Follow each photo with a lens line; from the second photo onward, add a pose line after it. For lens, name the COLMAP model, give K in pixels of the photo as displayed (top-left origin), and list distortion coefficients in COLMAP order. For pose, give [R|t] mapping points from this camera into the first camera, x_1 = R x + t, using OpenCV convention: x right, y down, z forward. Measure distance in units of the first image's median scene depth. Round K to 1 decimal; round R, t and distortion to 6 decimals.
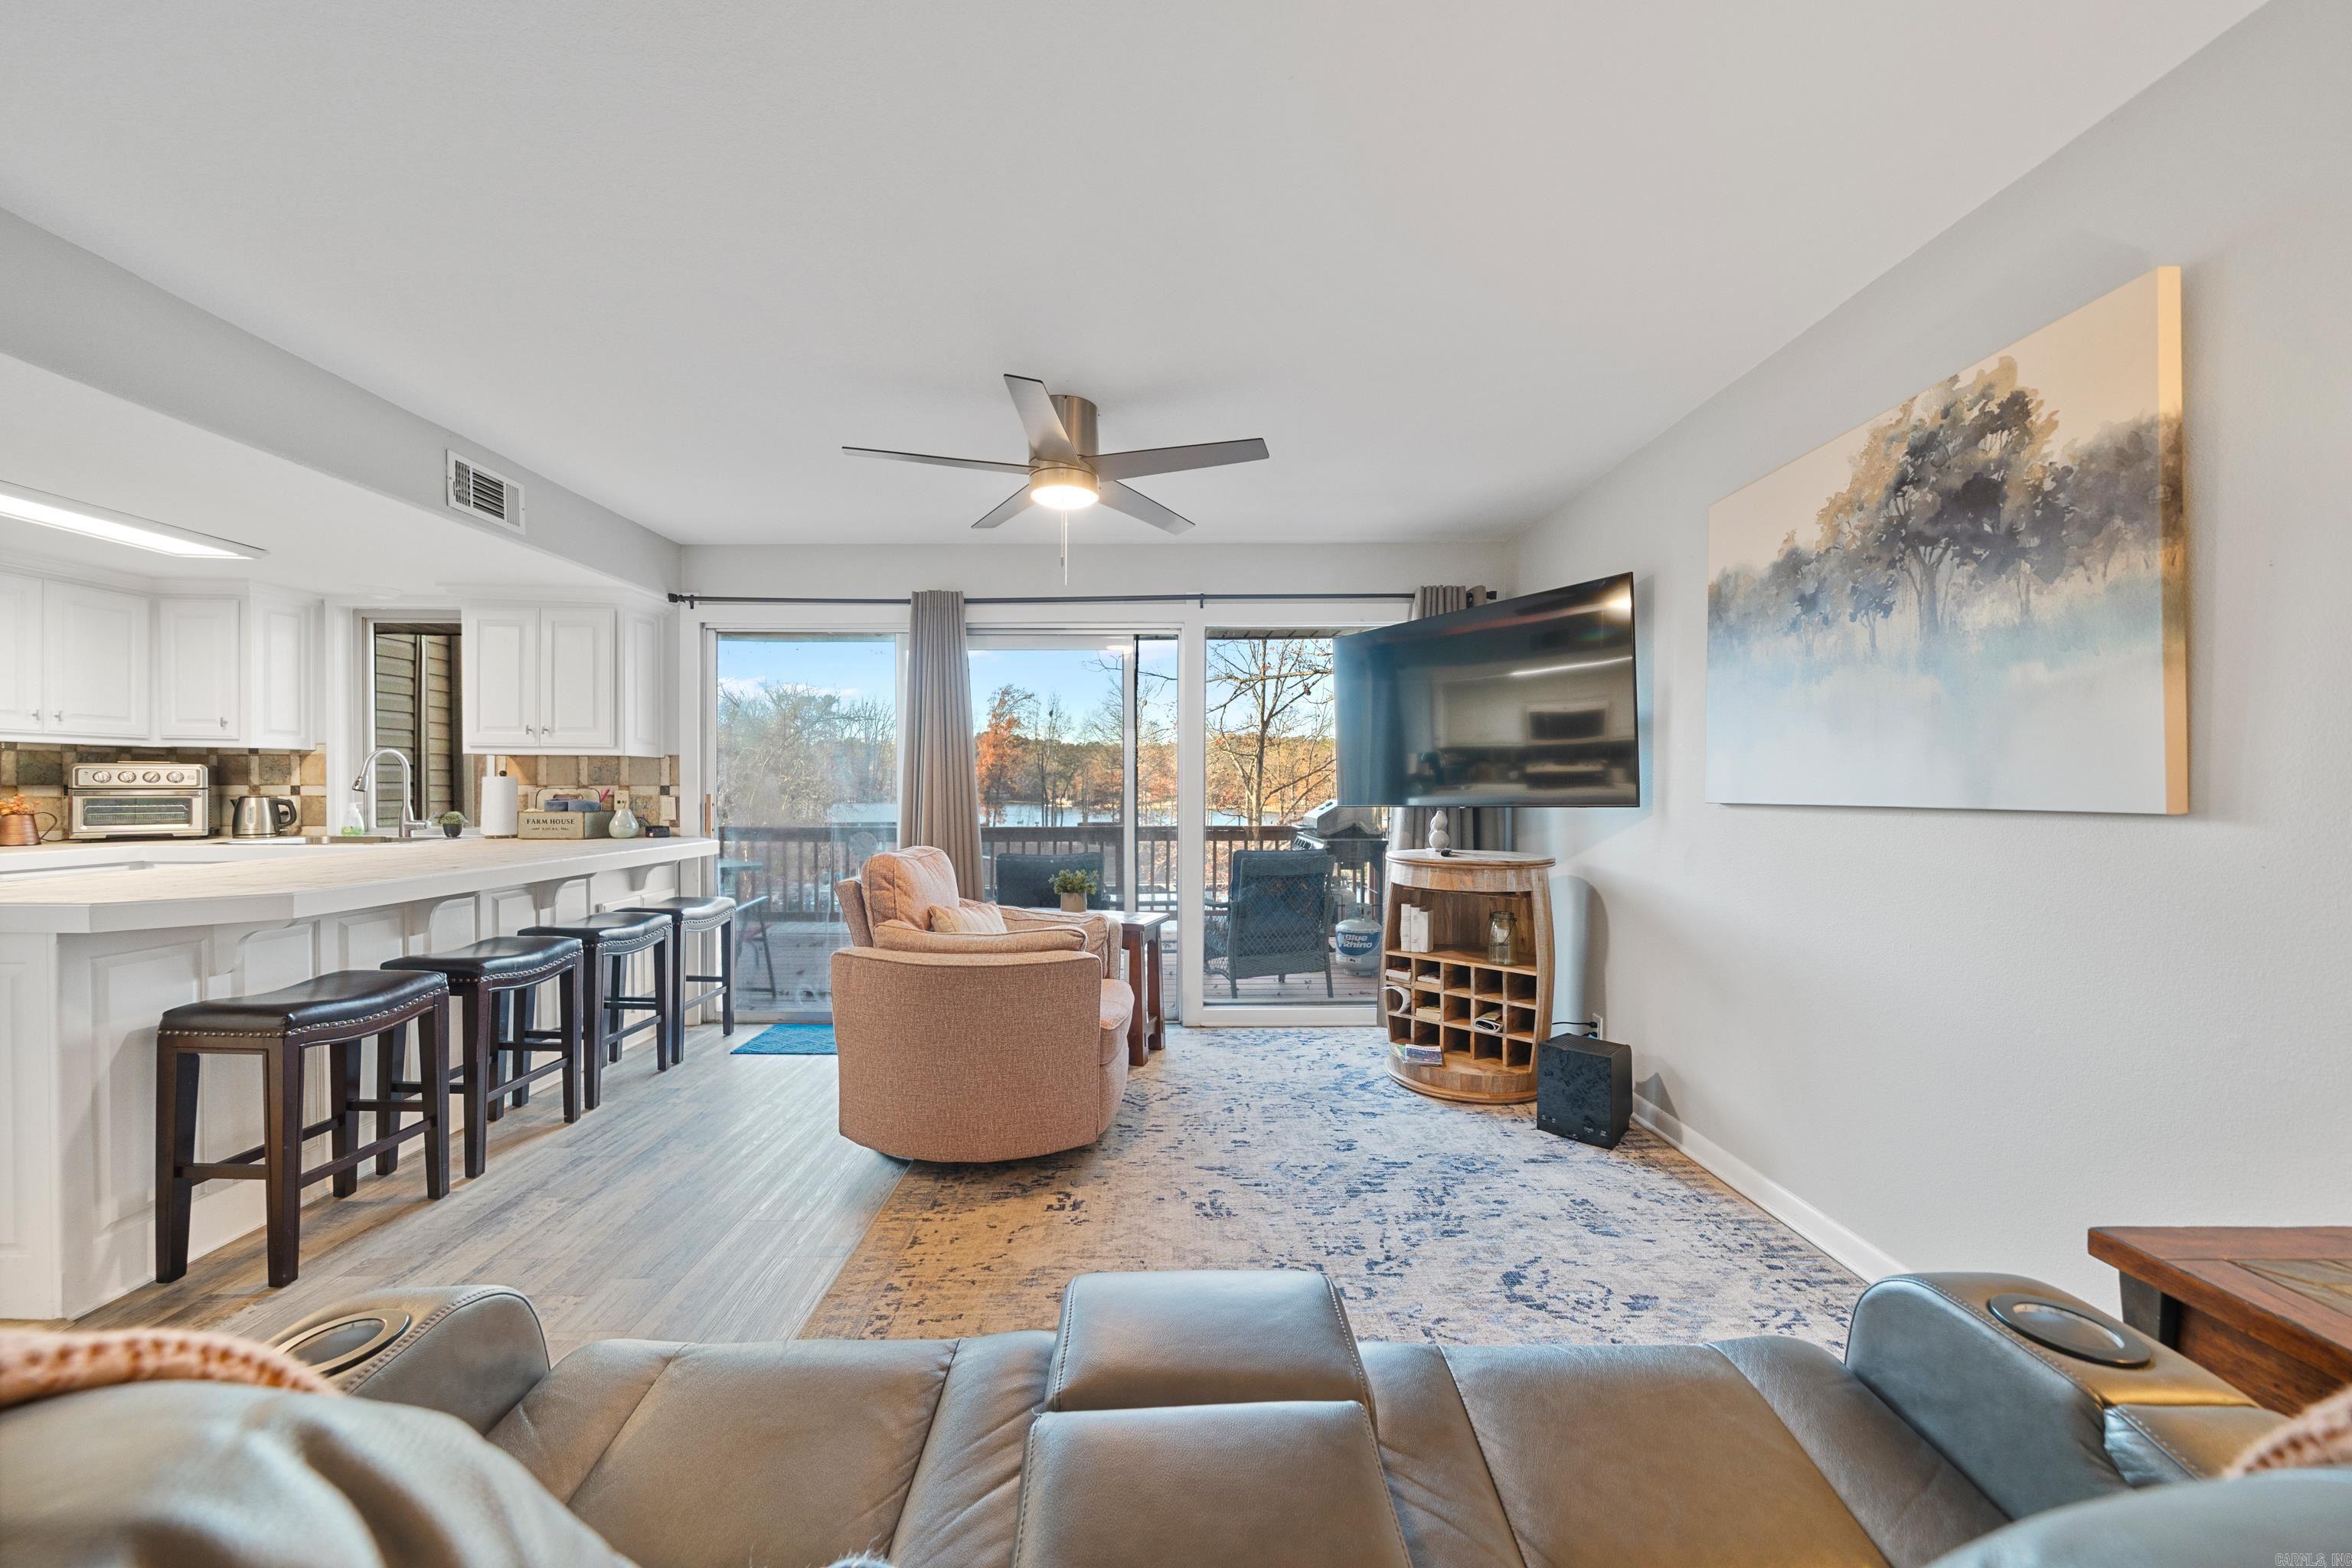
lens RADIAL K [[865.8, 0, 1175.2], [0, 865.8, 791.3], [0, 0, 1]] dist [-0.001234, 0.000168]
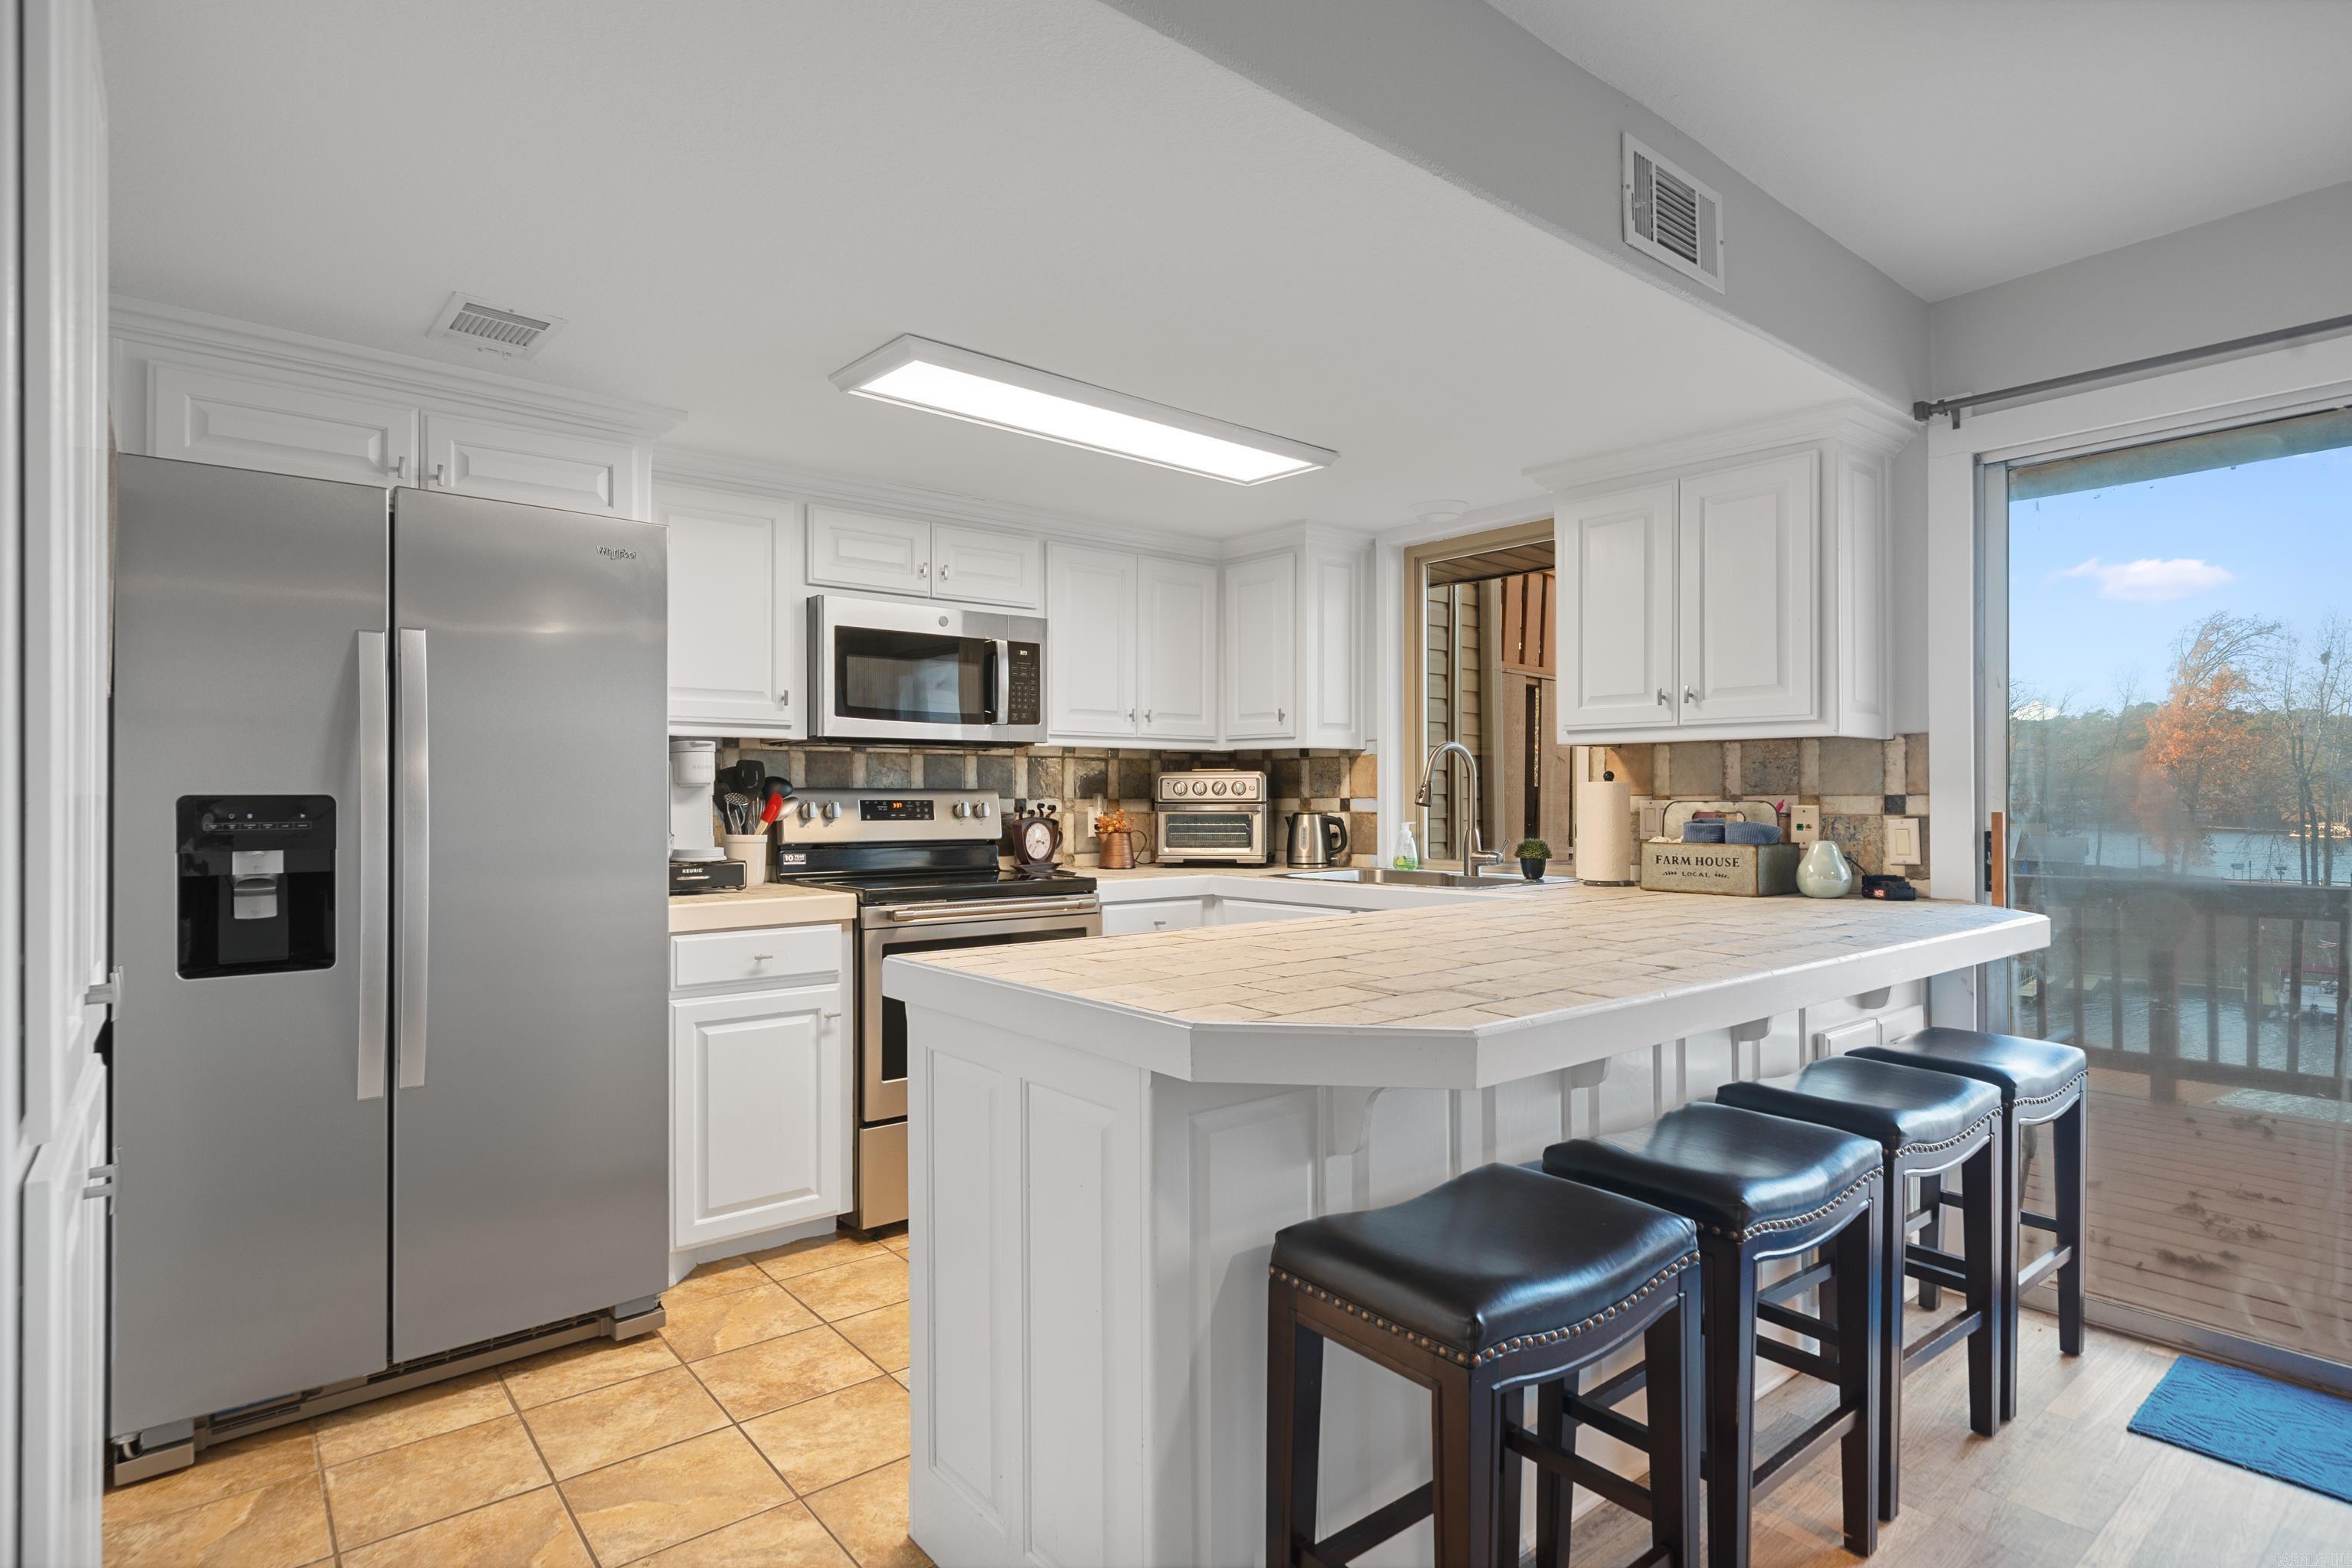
lens RADIAL K [[1212.0, 0, 1172.9], [0, 1212.0, 792.0], [0, 0, 1]] dist [0.005274, 0.000687]
pose [[0.630320, -0.008760, -0.776286, -0.392489], [-0.001319, 0.999923, -0.012355, 0.001095], [0.776334, 0.008811, 0.630260, 0.299630]]
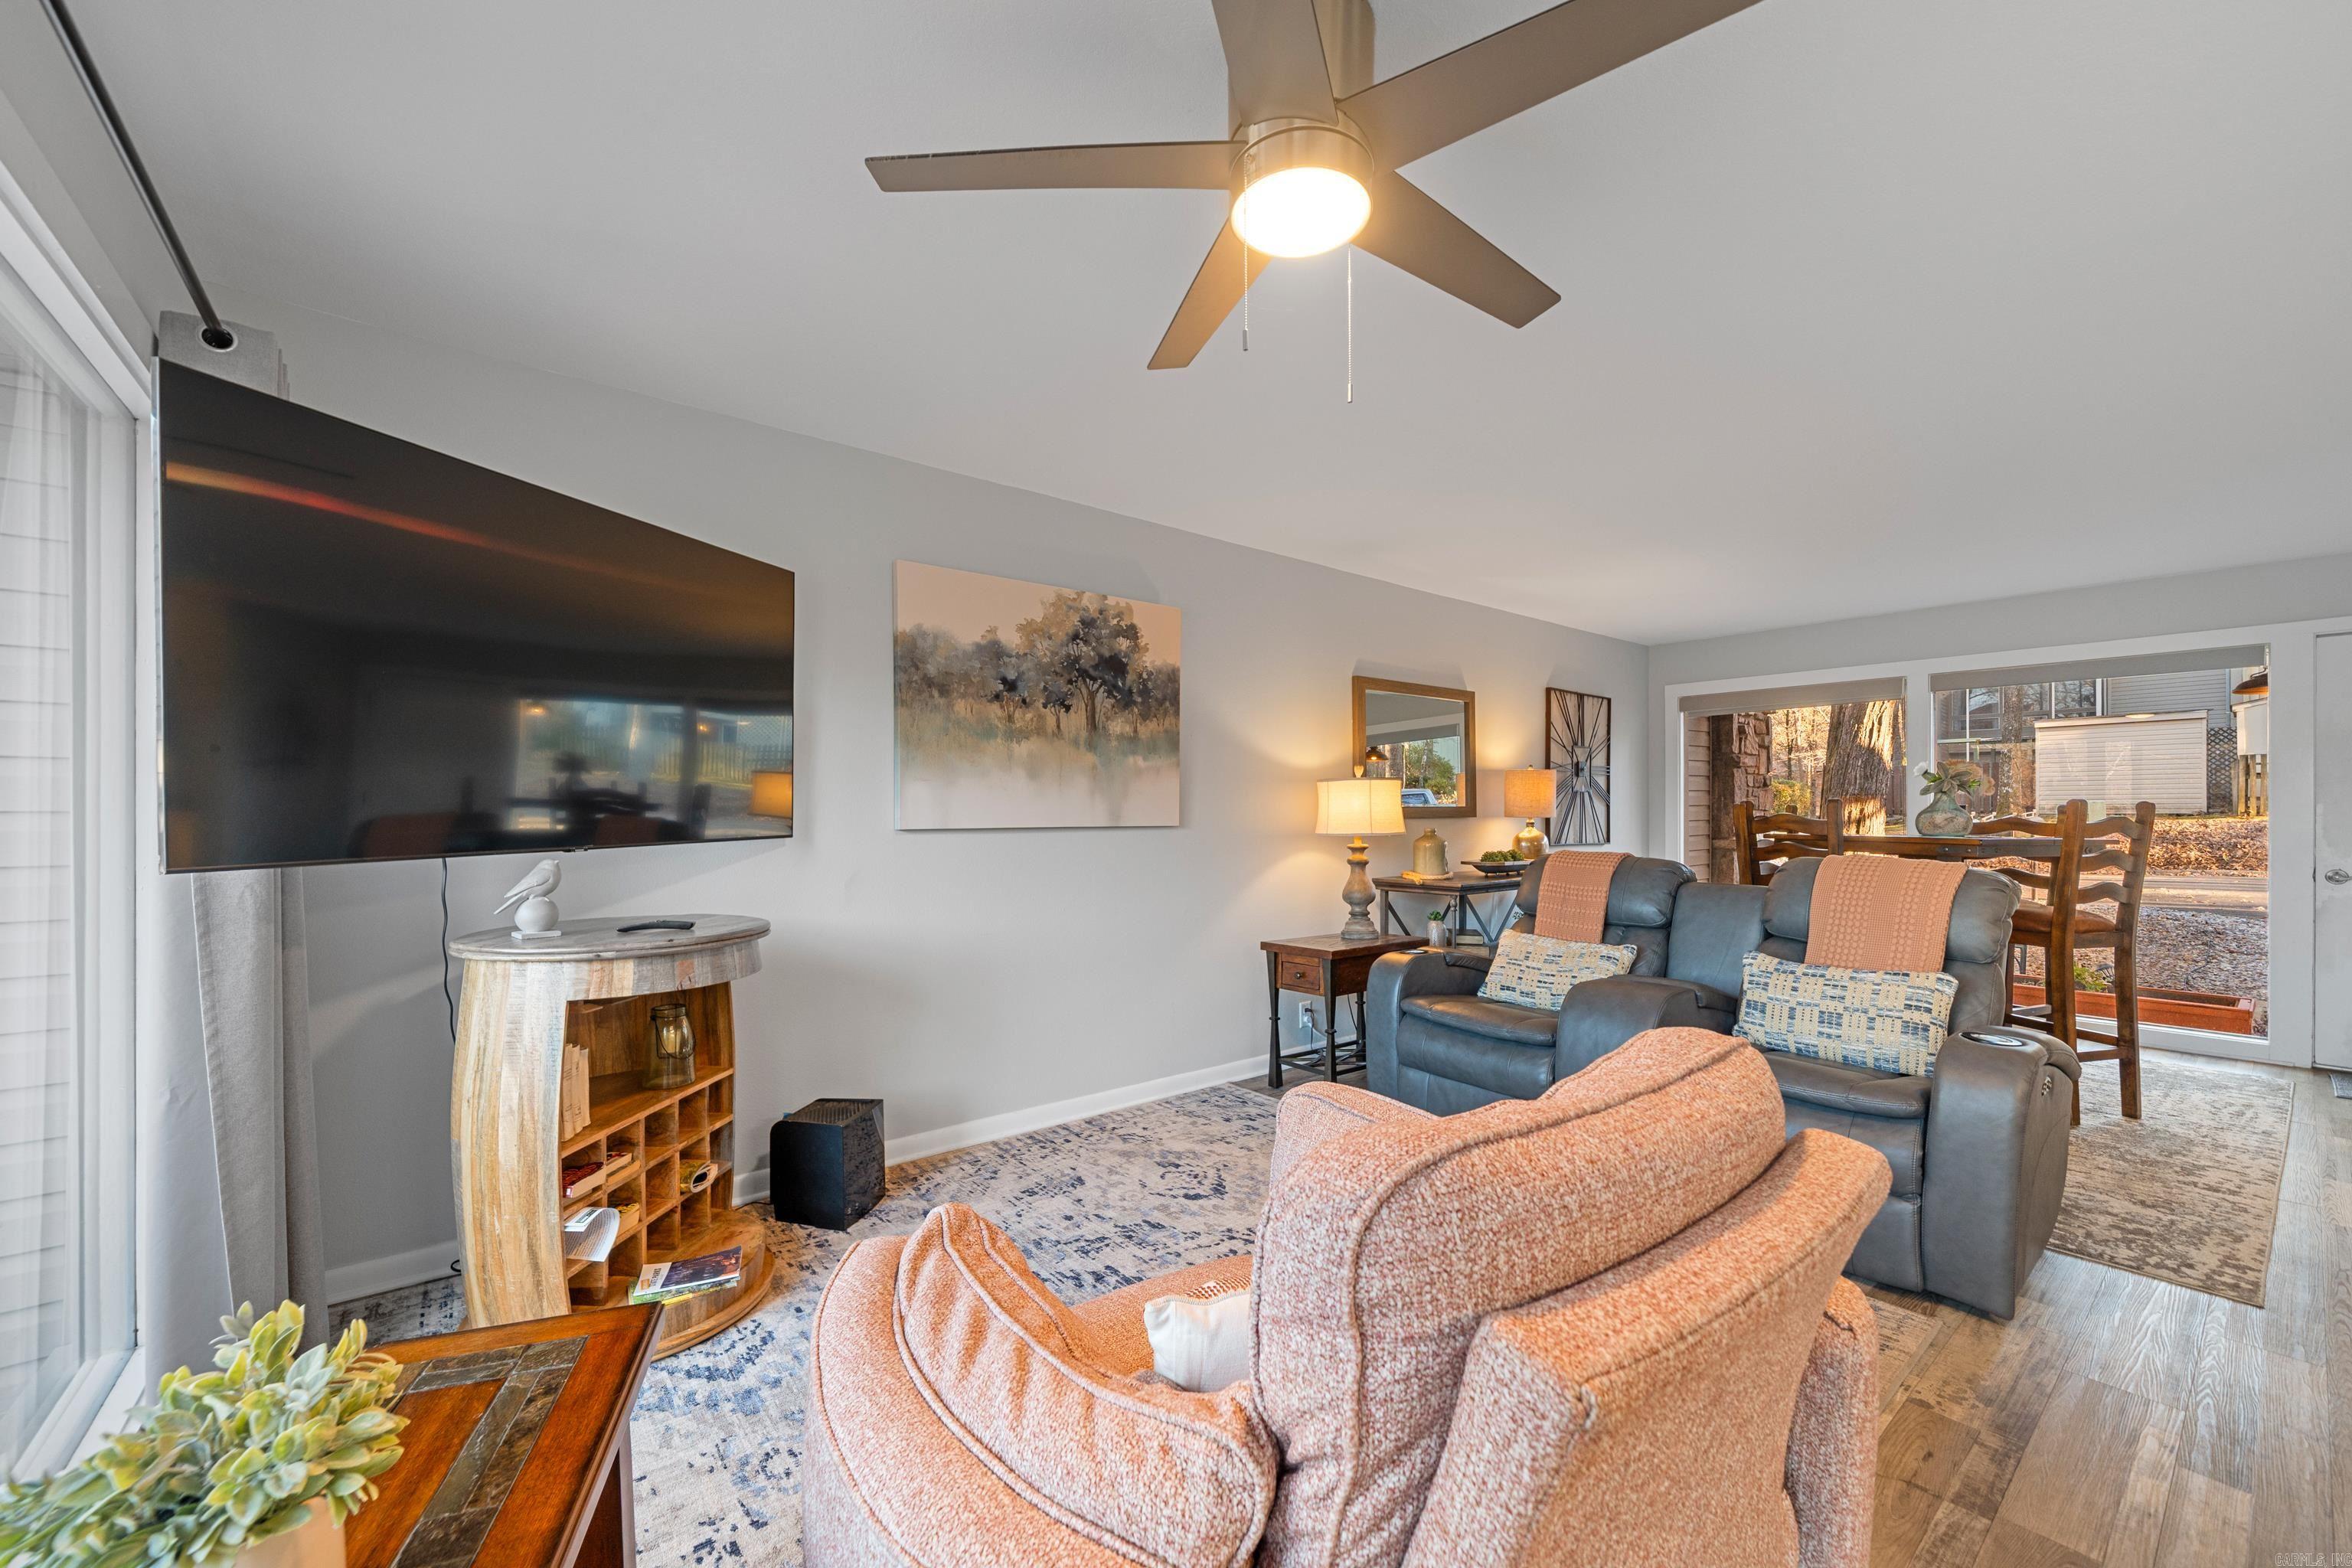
lens RADIAL K [[930.0, 0, 1167.9], [0, 930.0, 815.1], [0, 0, 1]] dist [0.000196, 0.000100]
pose [[-0.619032, -0.003221, 0.785359, -0.403244], [0.002041, 0.999982, 0.005710, -0.008516], [-0.785363, 0.005138, -0.619014, 1.129579]]
